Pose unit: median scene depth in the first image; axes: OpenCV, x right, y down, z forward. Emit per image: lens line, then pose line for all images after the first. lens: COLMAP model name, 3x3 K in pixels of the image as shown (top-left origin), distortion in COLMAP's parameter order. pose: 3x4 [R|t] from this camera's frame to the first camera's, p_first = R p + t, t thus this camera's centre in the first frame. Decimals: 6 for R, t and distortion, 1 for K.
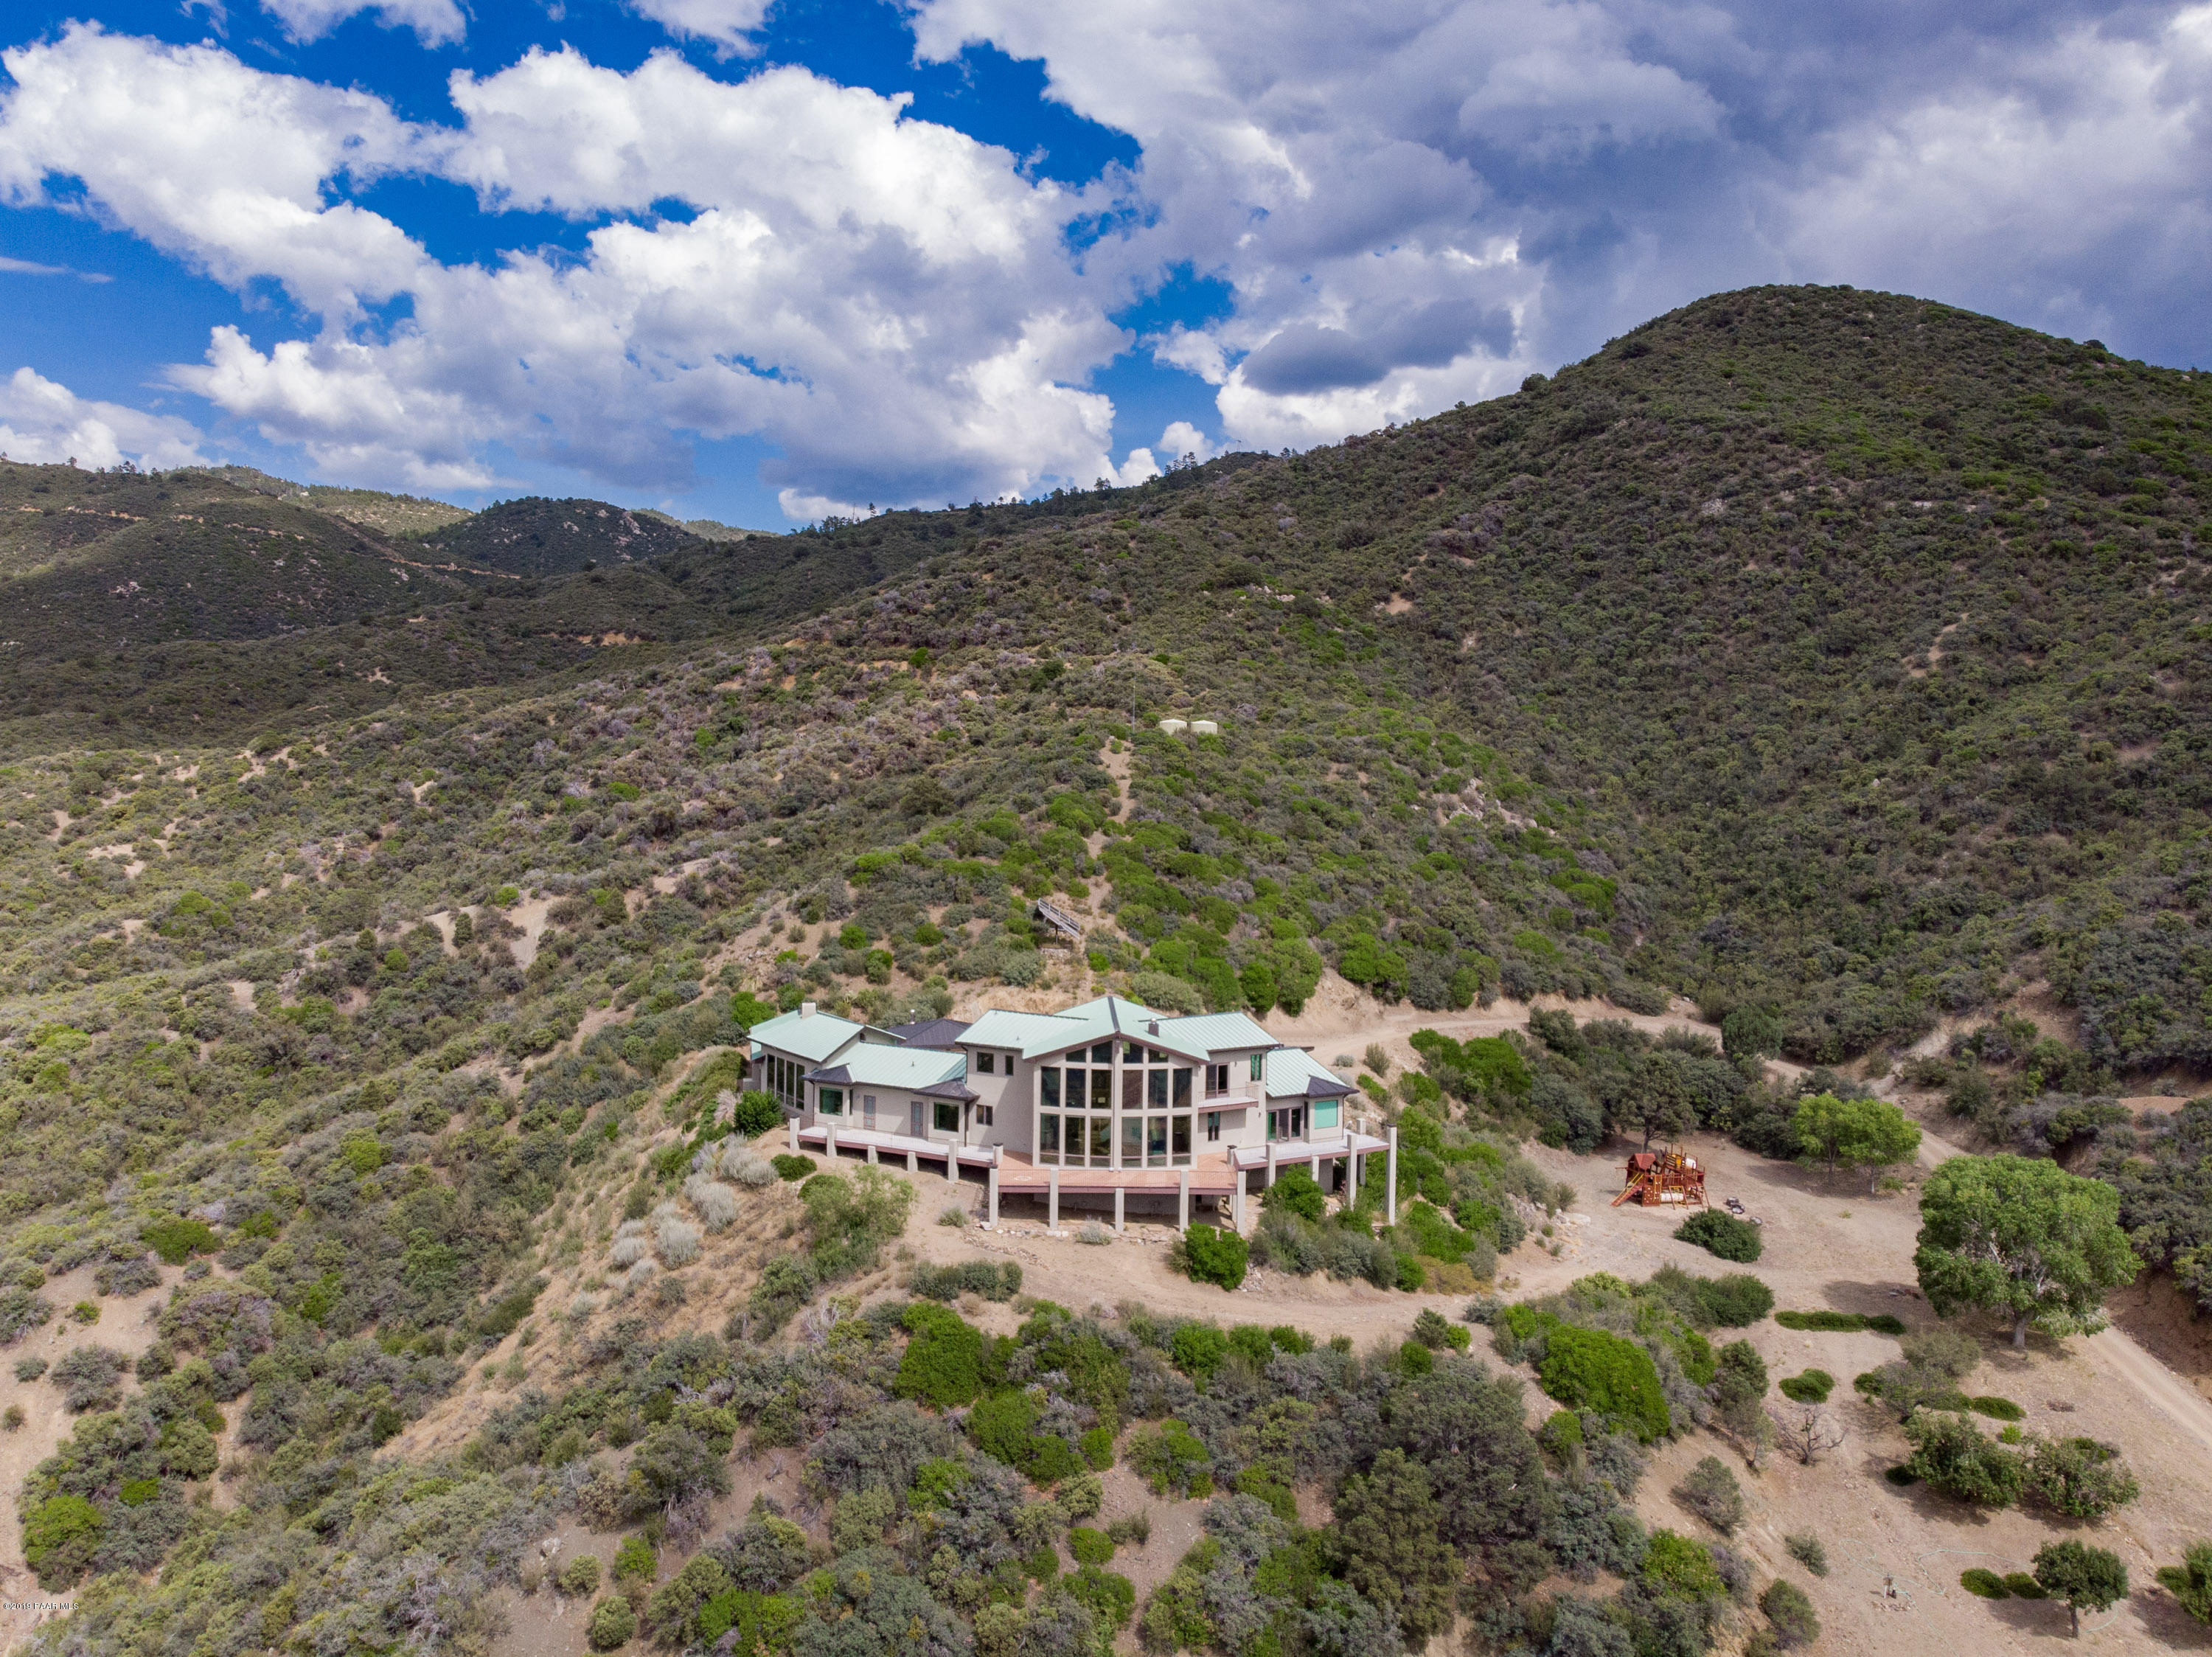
lens RADIAL K [[1717.9, 0, 1086.3], [0, 1717.9, 822.8], [0, 0, 1]] dist [-0.015036, 0.043515]
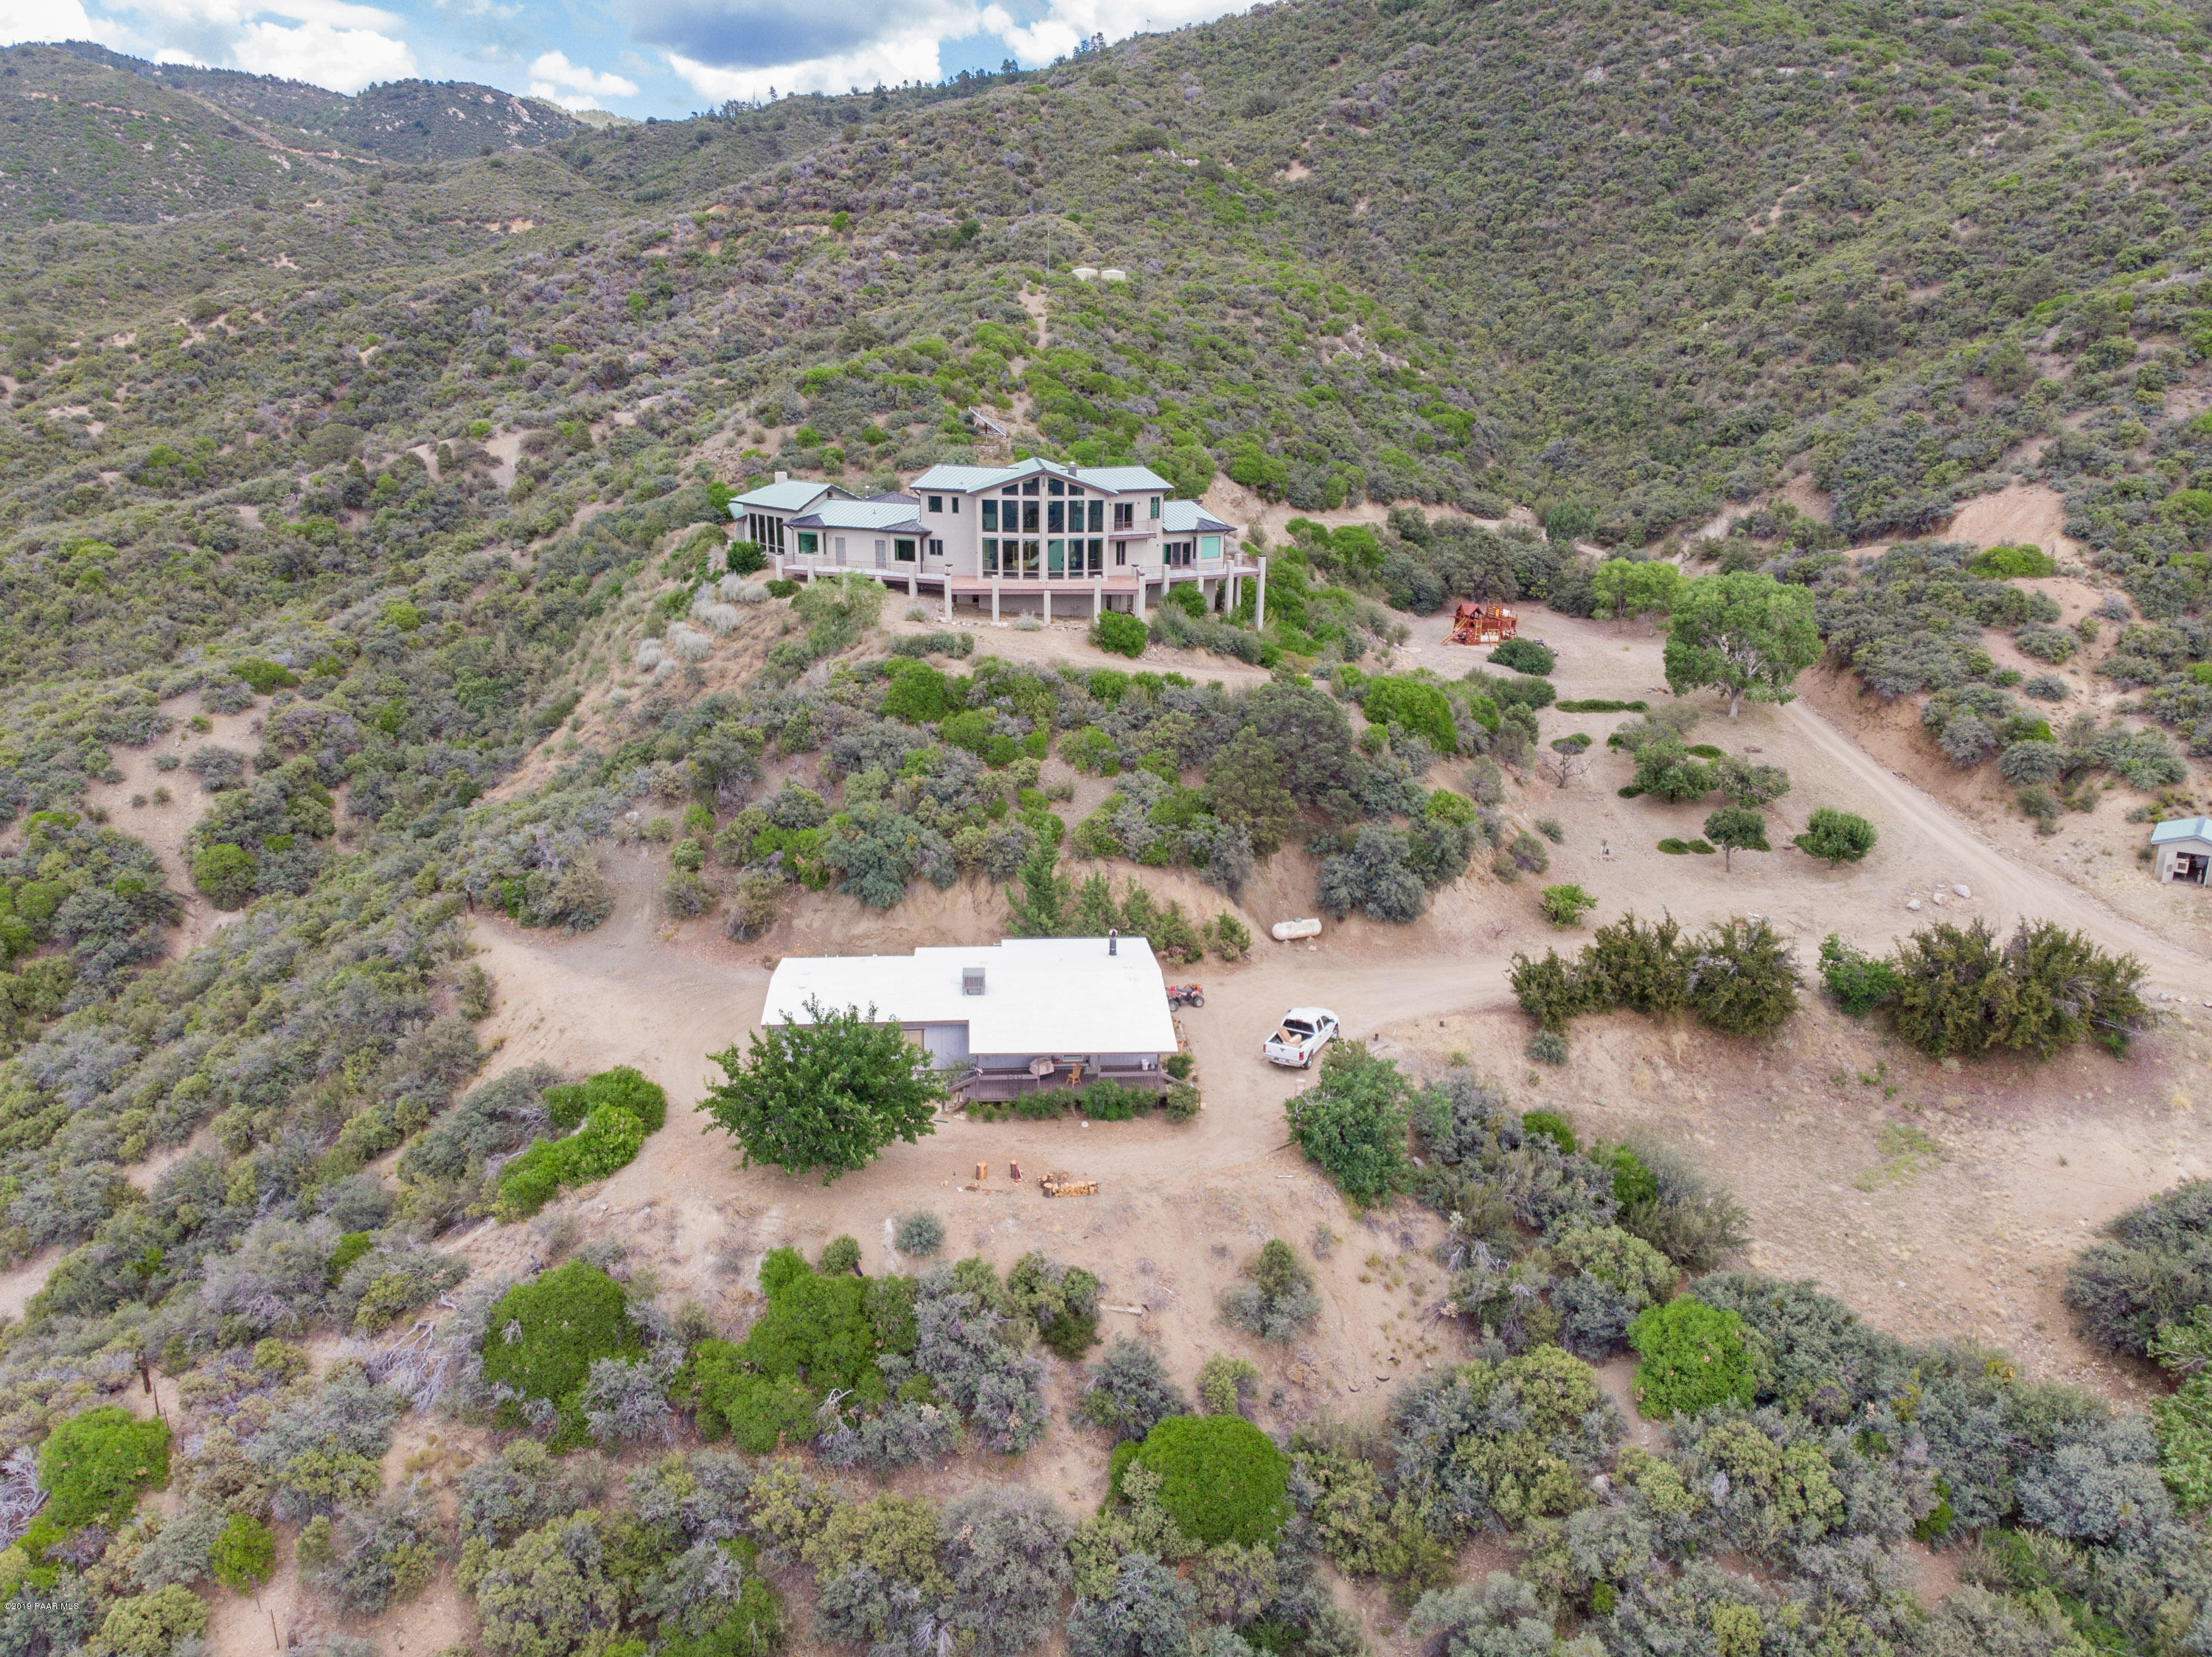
lens RADIAL K [[1636.3, 0, 1110.9], [0, 1636.3, 840.6], [0, 0, 1]] dist [-0.011341, 0.034963]
pose [[0.997785, -0.019343, 0.063654, -0.007225], [0.003534, 0.970857, 0.239634, 0.053318], [-0.066435, -0.238879, 0.968774, -0.113630]]
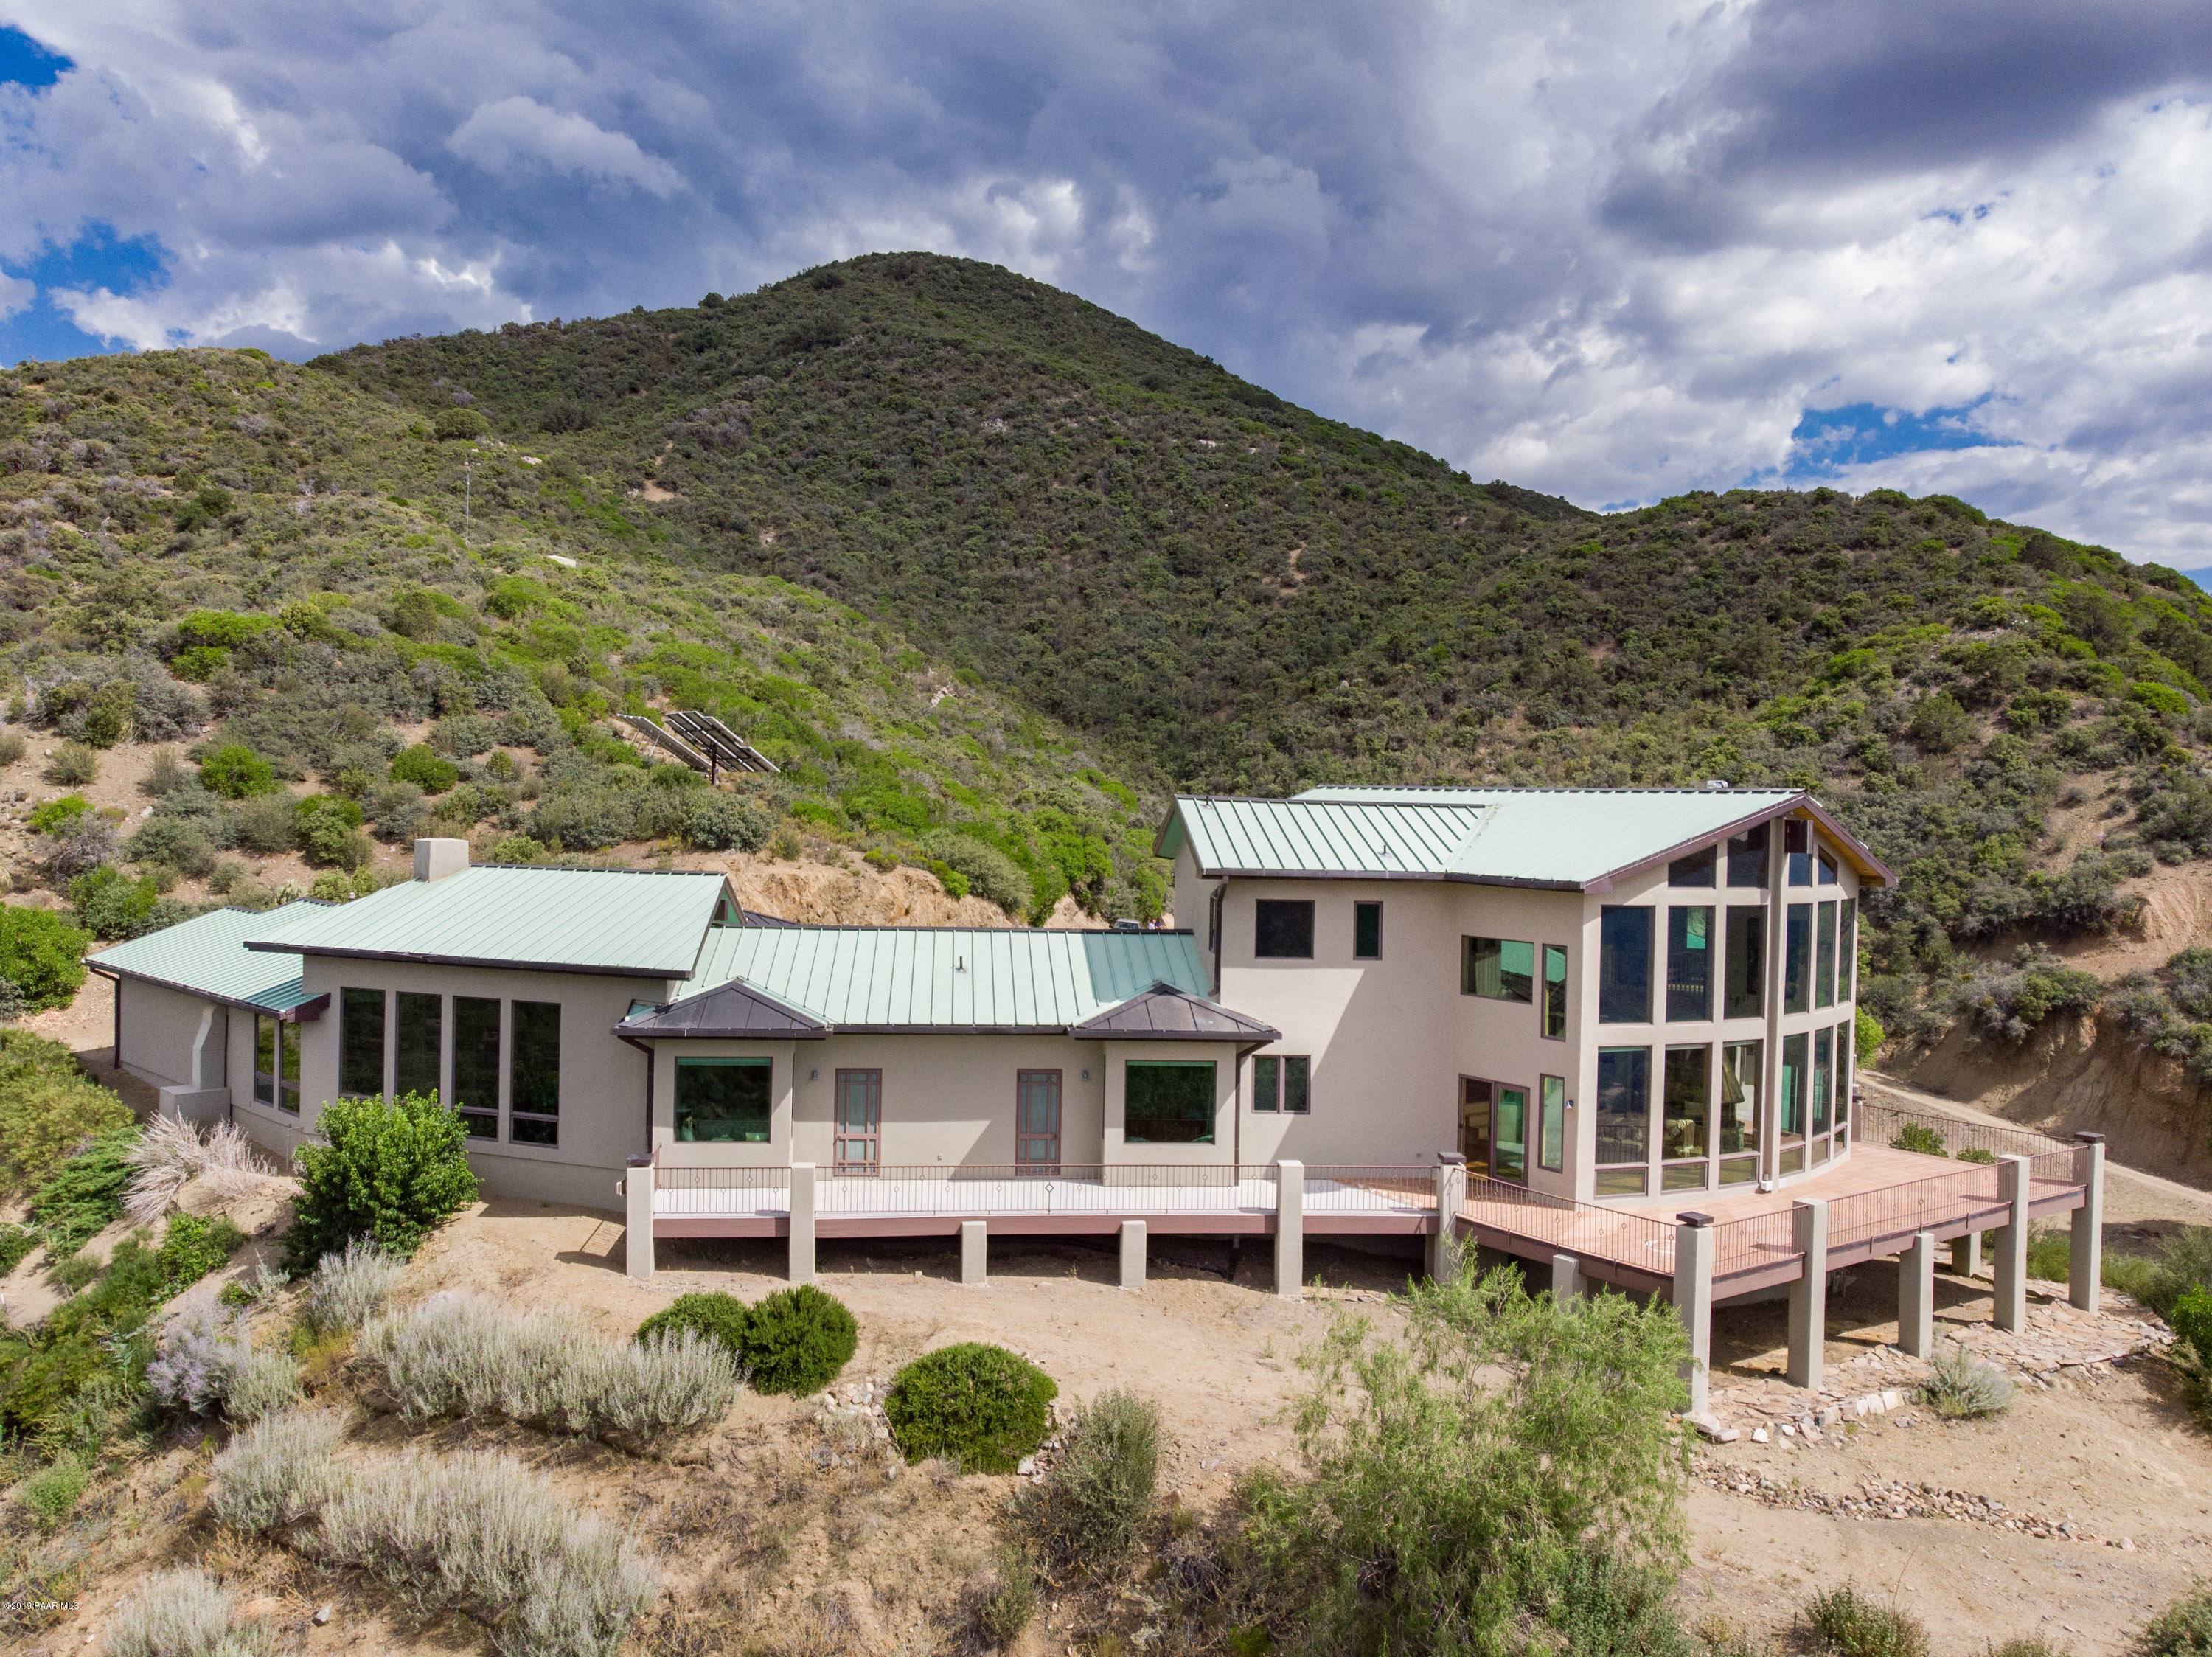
lens RADIAL K [[1666.3, 0, 1106.0], [0, 1666.3, 828.5], [0, 0, 1]] dist [-0.009275, -0.002891]
pose [[0.820332, 0.001095, 0.571886, -0.157015], [0.007621, 0.999888, -0.012846, 0.070712], [-0.571836, 0.014896, 0.820233, 0.429065]]
